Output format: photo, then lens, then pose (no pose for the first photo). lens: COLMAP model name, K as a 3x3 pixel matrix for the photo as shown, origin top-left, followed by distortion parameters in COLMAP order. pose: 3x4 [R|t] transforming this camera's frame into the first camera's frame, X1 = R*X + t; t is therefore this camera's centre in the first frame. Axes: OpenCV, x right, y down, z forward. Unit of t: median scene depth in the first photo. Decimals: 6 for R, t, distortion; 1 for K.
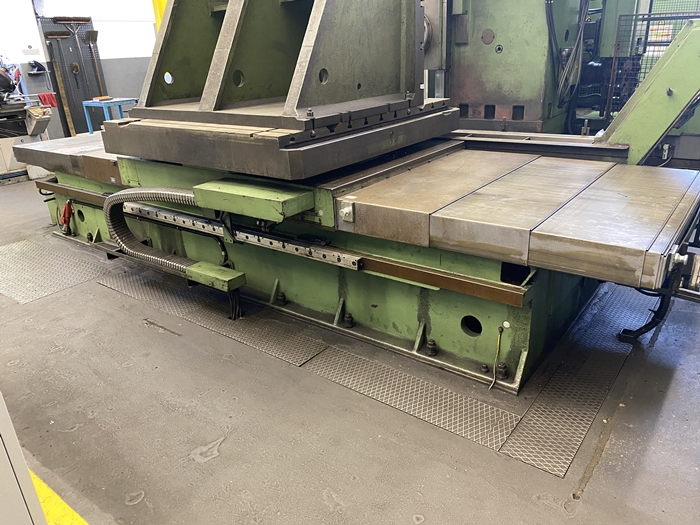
lens RADIAL K [[533.3, 0, 356.6], [0, 533.3, 261.2], [0, 0, 1]] dist [0.056361, -0.070866]
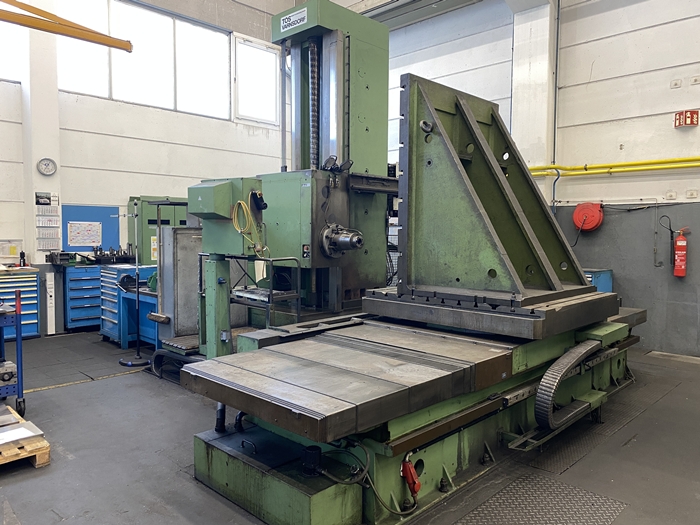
lens RADIAL K [[533.3, 0, 351.7], [0, 533.3, 259.0], [0, 0, 1]] dist [0.056361, -0.070866]
pose [[0.116472, -0.005338, 0.993180, -1.852754], [0.359169, 0.932534, -0.037108, -0.519629], [-0.925976, 0.361042, 0.110531, 1.362418]]
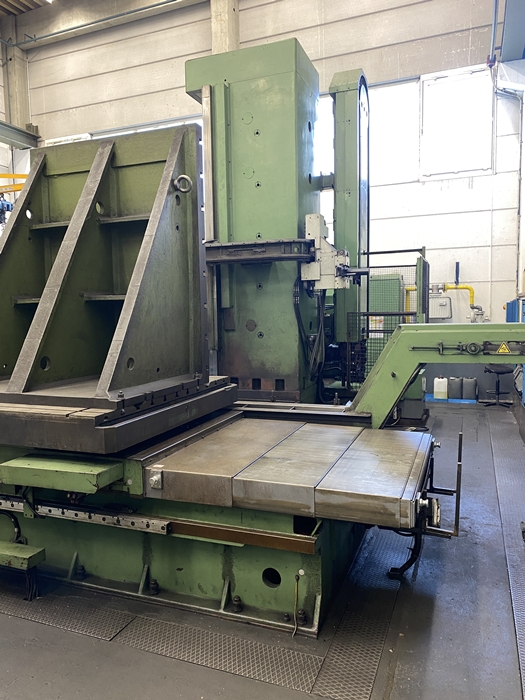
lens RADIAL K [[533.3, 0, 256.0], [0, 533.3, 348.3], [0, 0, 1]] dist [0.056361, -0.070866]
pose [[0.964548, 0.005995, 0.263839, -0.101826], [0.076751, 0.950157, -0.302177, 0.001443], [-0.252500, 0.311714, 0.916012, -0.155469]]
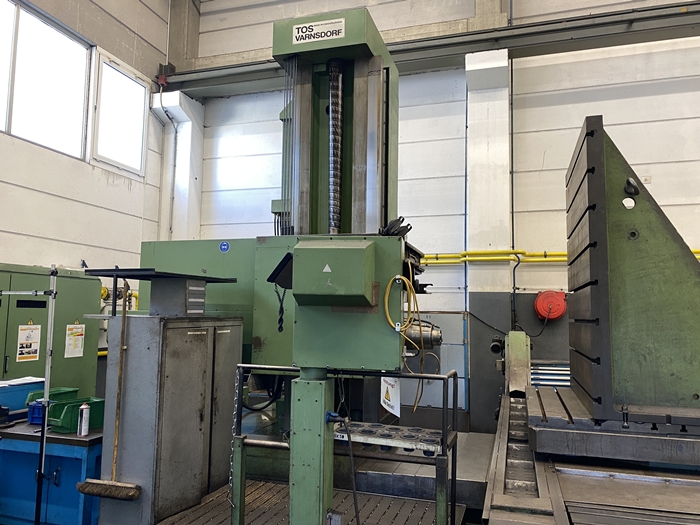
lens RADIAL K [[533.3, 0, 354.8], [0, 533.3, 264.3], [0, 0, 1]] dist [0.056361, -0.070866]
pose [[-0.348315, 0.128321, 0.928553, -1.149168], [0.350855, 0.936427, 0.002202, -0.900793], [-0.869240, 0.326555, -0.371193, 2.172740]]
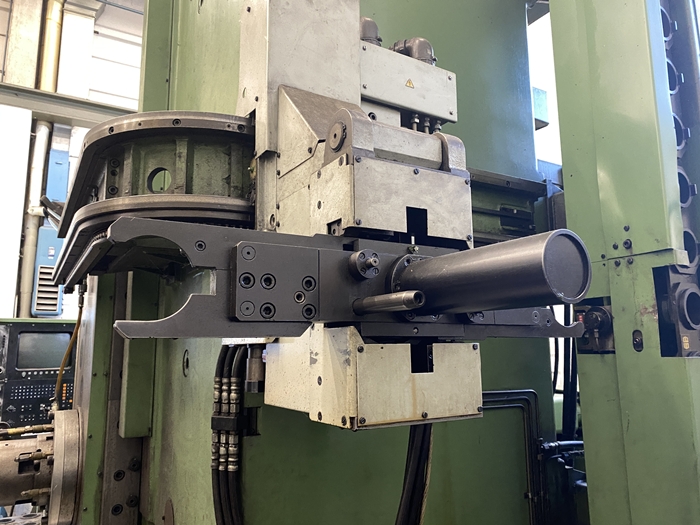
lens RADIAL K [[533.3, 0, 363.2], [0, 533.3, 251.6], [0, 0, 1]] dist [0.056361, -0.070866]
pose [[0.936185, -0.030586, -0.350176, 0.707188], [-0.156905, 0.855089, -0.494169, -0.646298], [0.314546, 0.517578, 0.795722, 1.115737]]
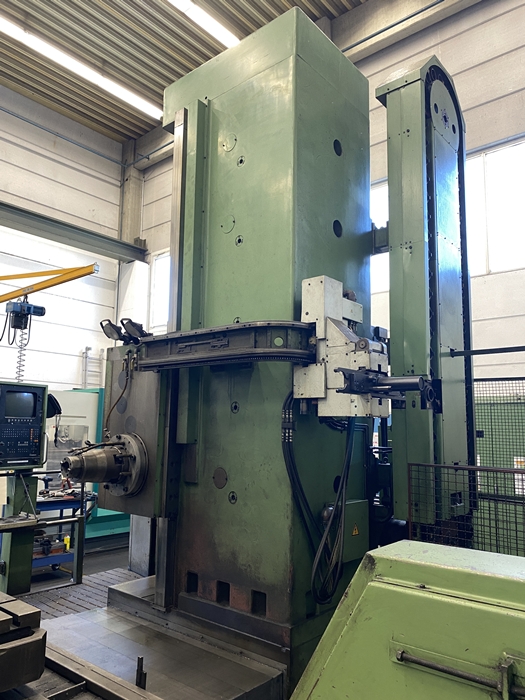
lens RADIAL K [[533.3, 0, 259.9], [0, 533.3, 347.8], [0, 0, 1]] dist [0.056361, -0.070866]
pose [[0.996701, 0.052528, -0.061866, 0.509425], [-0.076715, 0.858539, -0.506976, -0.339496], [0.026484, 0.510050, 0.859737, 0.518744]]
